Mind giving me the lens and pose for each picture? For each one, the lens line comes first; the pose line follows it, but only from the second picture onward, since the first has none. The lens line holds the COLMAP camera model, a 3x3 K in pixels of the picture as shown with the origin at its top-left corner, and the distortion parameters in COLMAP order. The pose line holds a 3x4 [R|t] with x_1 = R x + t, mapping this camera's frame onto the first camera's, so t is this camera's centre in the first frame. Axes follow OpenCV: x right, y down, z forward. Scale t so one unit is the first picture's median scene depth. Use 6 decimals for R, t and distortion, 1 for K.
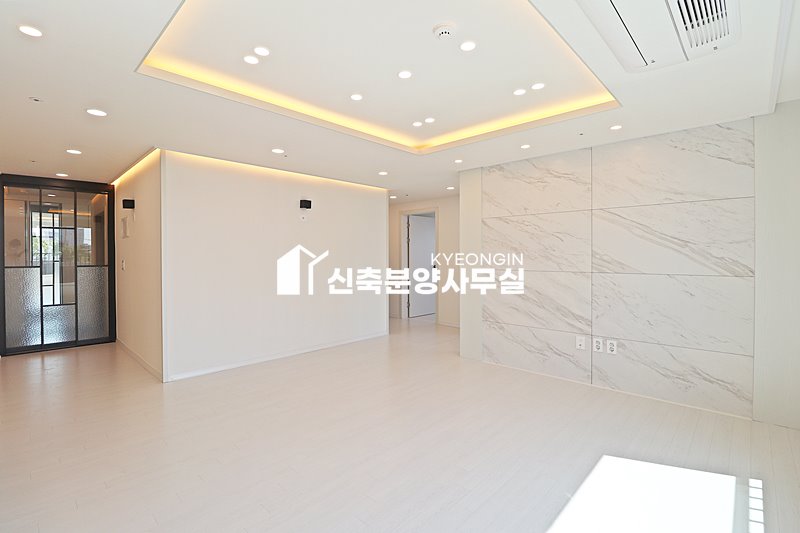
lens RADIAL K [[372.1, 0, 399.8], [0, 372.1, 260.2], [0, 0, 1]] dist [0.001928, -0.014621]
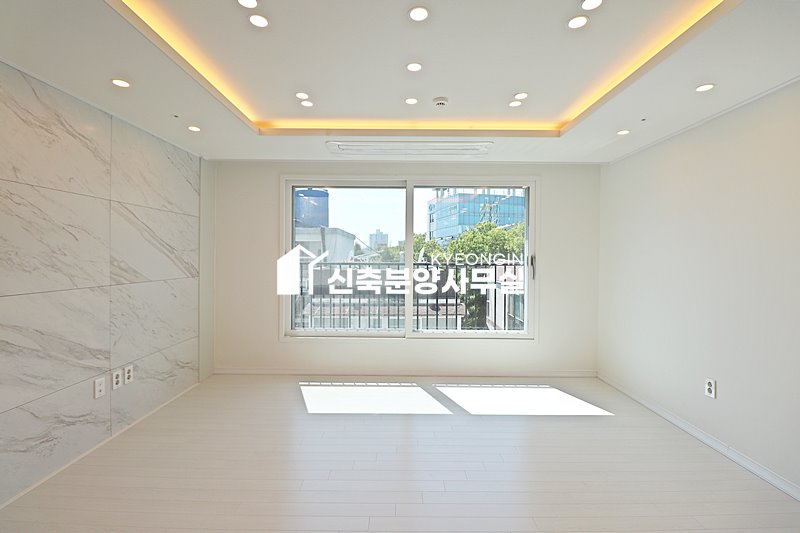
lens RADIAL K [[372.1, 0, 399.8], [0, 372.1, 260.2], [0, 0, 1]] dist [0.001928, -0.014621]
pose [[-0.689953, -0.012868, 0.723740, -0.417854], [-0.000062, 0.999843, 0.017719, -0.030504], [-0.723854, 0.012180, -0.689845, 1.109041]]
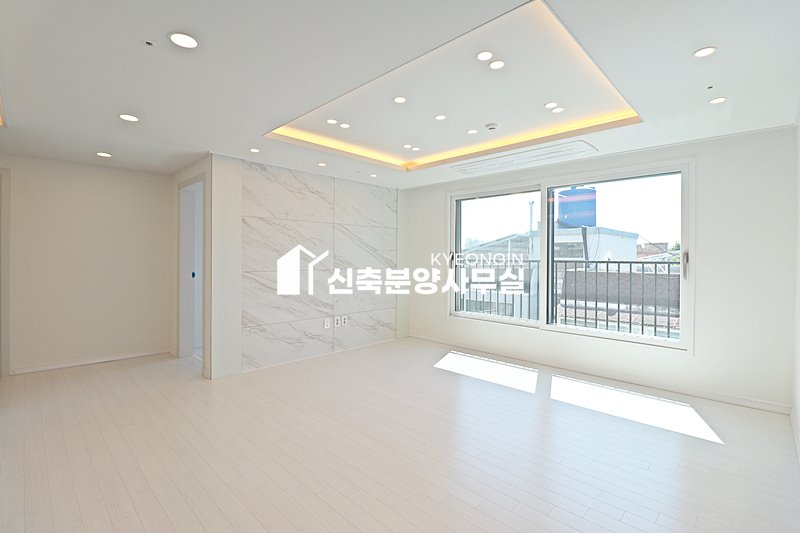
lens RADIAL K [[372.1, 0, 399.8], [0, 372.1, 260.2], [0, 0, 1]] dist [0.001928, -0.014621]
pose [[0.012316, -0.009432, 0.999880, -0.855104], [0.003908, 0.999948, 0.009385, -0.013381], [-0.999917, 0.003792, 0.012352, 0.754177]]
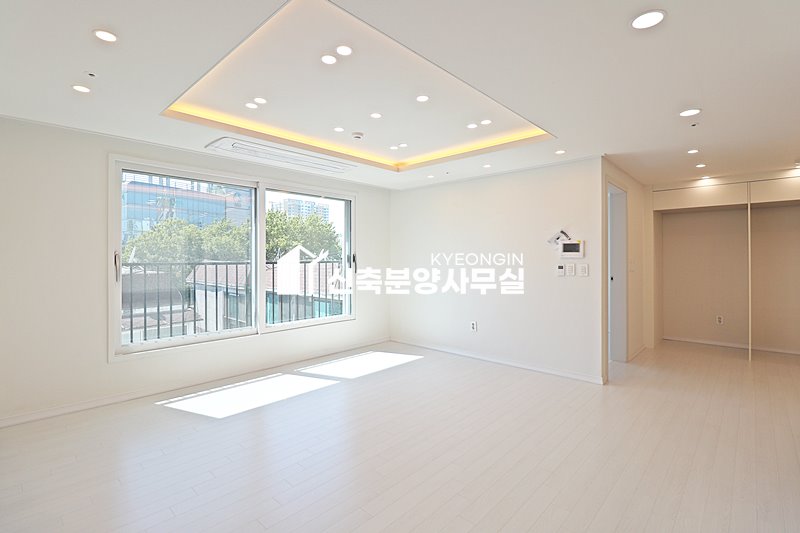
lens RADIAL K [[378.2, 0, 400.0], [0, 378.2, 266.5], [0, 0, 1]] dist [0.000258, -0.000295]
pose [[-0.999943, 0.000354, -0.010654, -0.034853], [-0.000016, 0.999397, 0.034717, -0.029236], [0.010660, 0.034715, -0.999340, 1.521486]]
